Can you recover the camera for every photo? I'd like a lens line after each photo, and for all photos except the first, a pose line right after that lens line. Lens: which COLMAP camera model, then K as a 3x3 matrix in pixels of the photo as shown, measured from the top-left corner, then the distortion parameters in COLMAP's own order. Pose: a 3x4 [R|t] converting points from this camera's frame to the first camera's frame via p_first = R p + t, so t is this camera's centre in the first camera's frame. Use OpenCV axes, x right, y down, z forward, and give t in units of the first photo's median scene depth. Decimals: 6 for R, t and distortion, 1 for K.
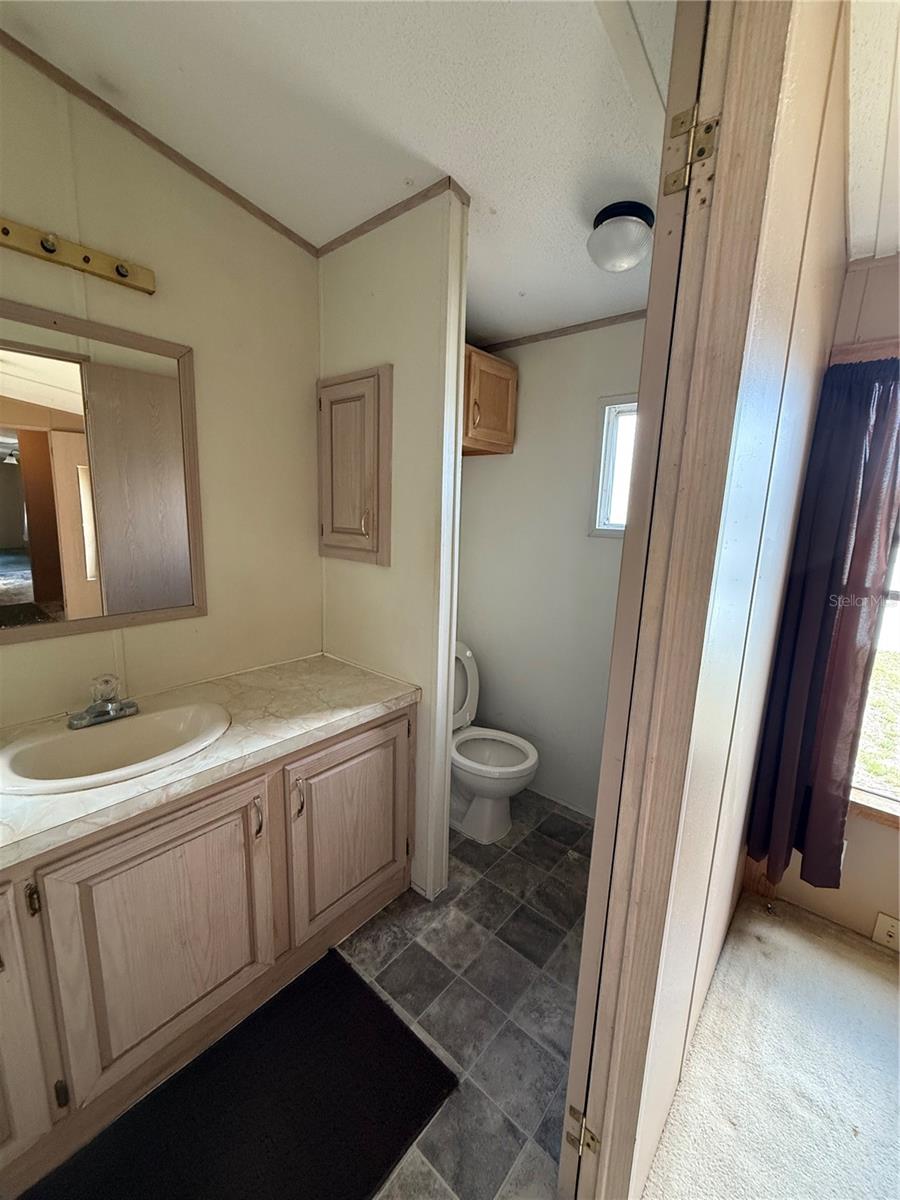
lens RADIAL K [[475.2, 0, 449.6], [0, 475.2, 598.1], [0, 0, 1]] dist [-0.000693, -0.000101]
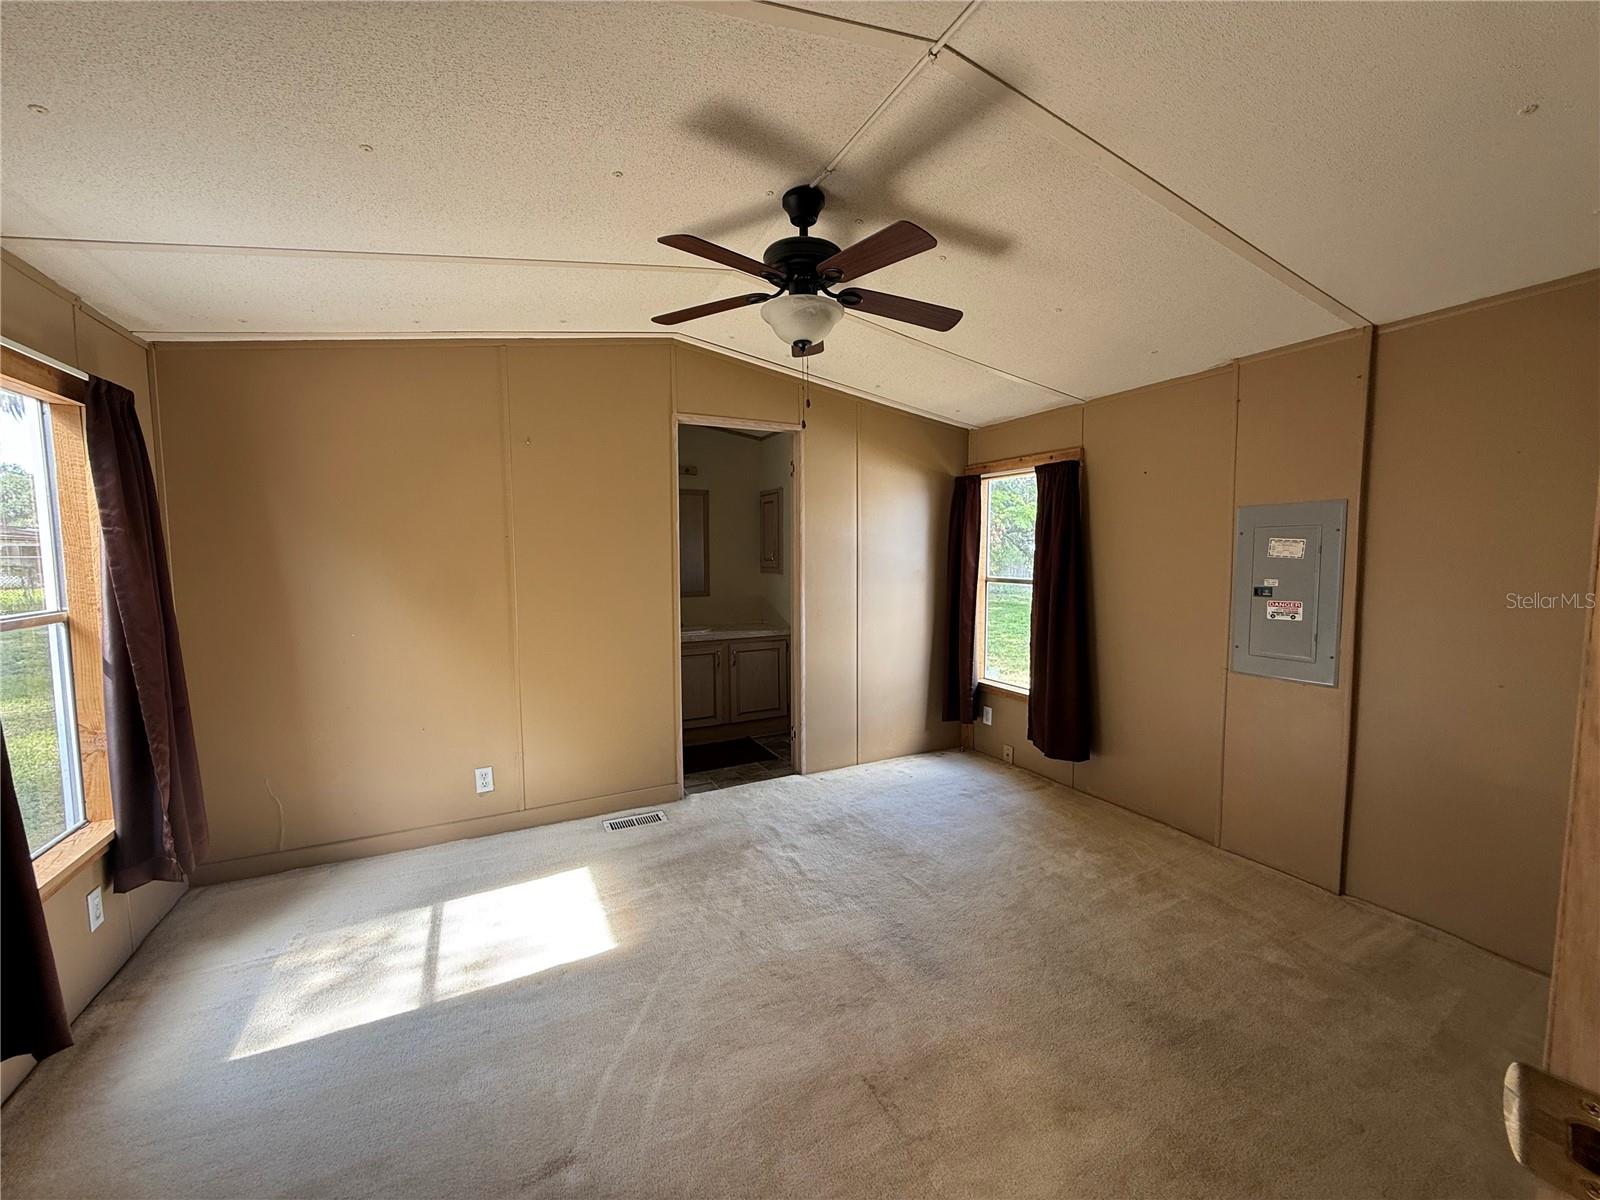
lens RADIAL K [[633.6, 0, 798.0], [0, 633.6, 602.8], [0, 0, 1]] dist [-0.000693, -0.000101]
pose [[0.918910, -0.010461, -0.394329, 1.259571], [-0.034439, 0.993704, -0.106614, 0.432071], [0.392961, 0.111549, 0.912764, -1.888868]]
